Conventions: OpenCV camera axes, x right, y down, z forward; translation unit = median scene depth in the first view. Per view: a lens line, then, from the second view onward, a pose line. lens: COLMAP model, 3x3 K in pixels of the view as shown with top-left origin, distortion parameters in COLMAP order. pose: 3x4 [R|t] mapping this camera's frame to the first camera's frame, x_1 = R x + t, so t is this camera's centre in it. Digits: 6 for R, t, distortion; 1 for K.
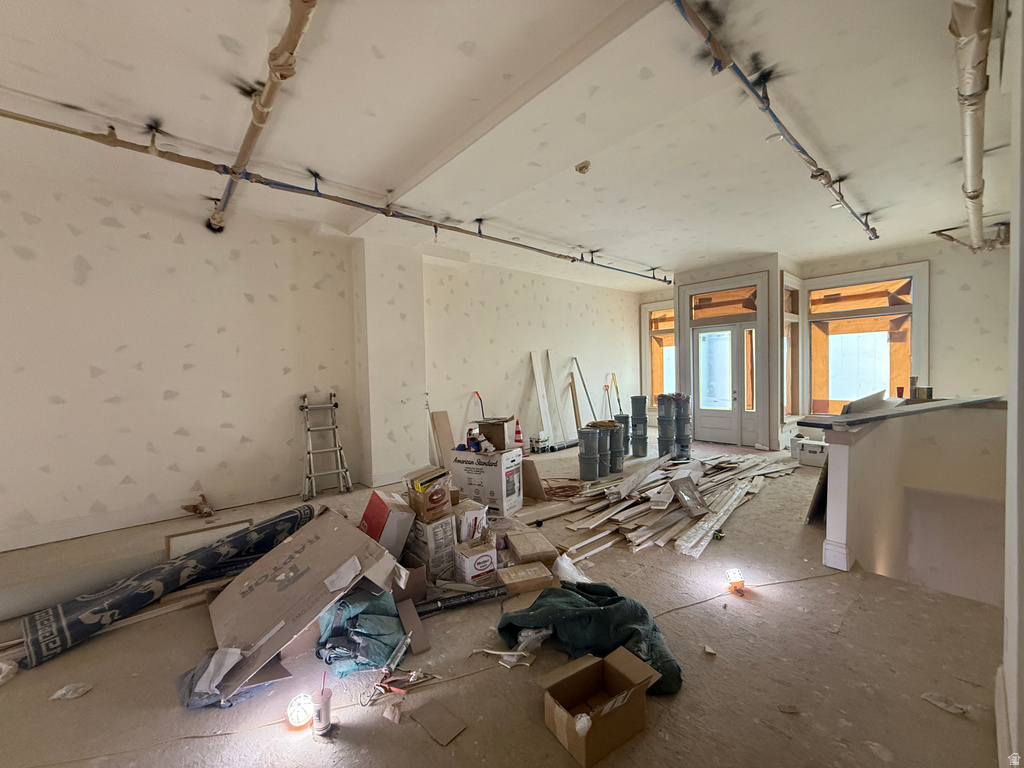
lens RADIAL K [[404.4, 0, 510.5], [0, 404.4, 384.3], [0, 0, 1]] dist [-0.000815, 0.000346]
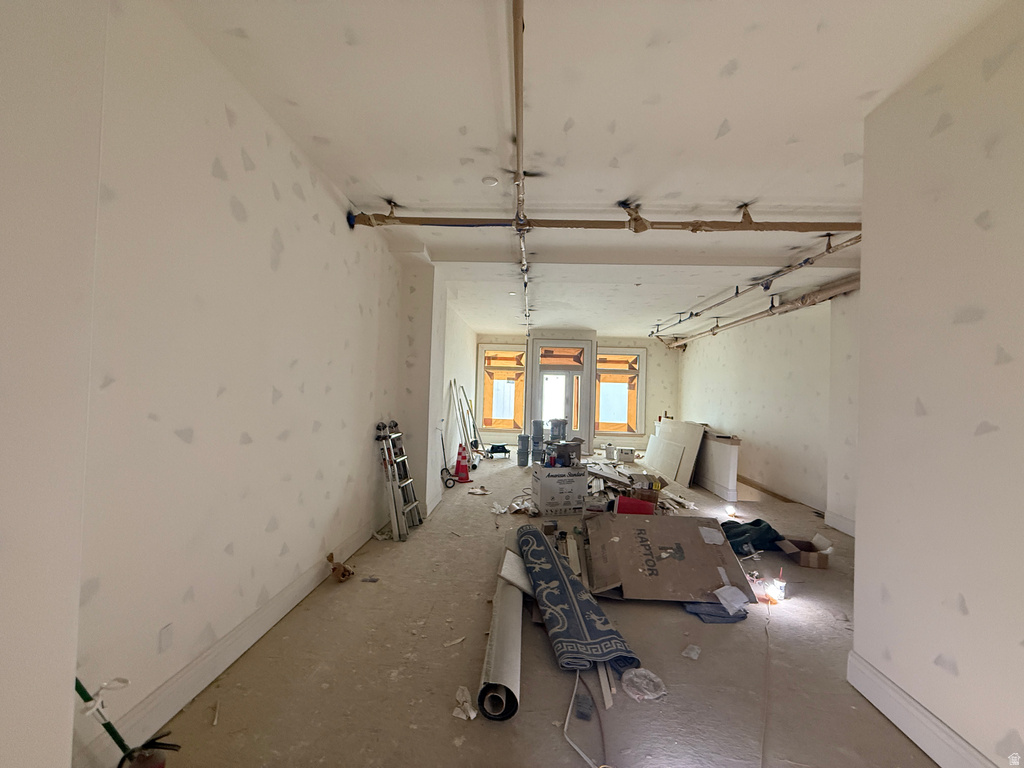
lens RADIAL K [[404.4, 0, 506.5], [0, 404.4, 385.3], [0, 0, 1]] dist [-0.000815, 0.000346]
pose [[0.700842, 0.057088, 0.711028, -0.705574], [-0.026814, 0.998196, -0.053714, -0.012423], [-0.712812, 0.018579, 0.701109, 0.132205]]
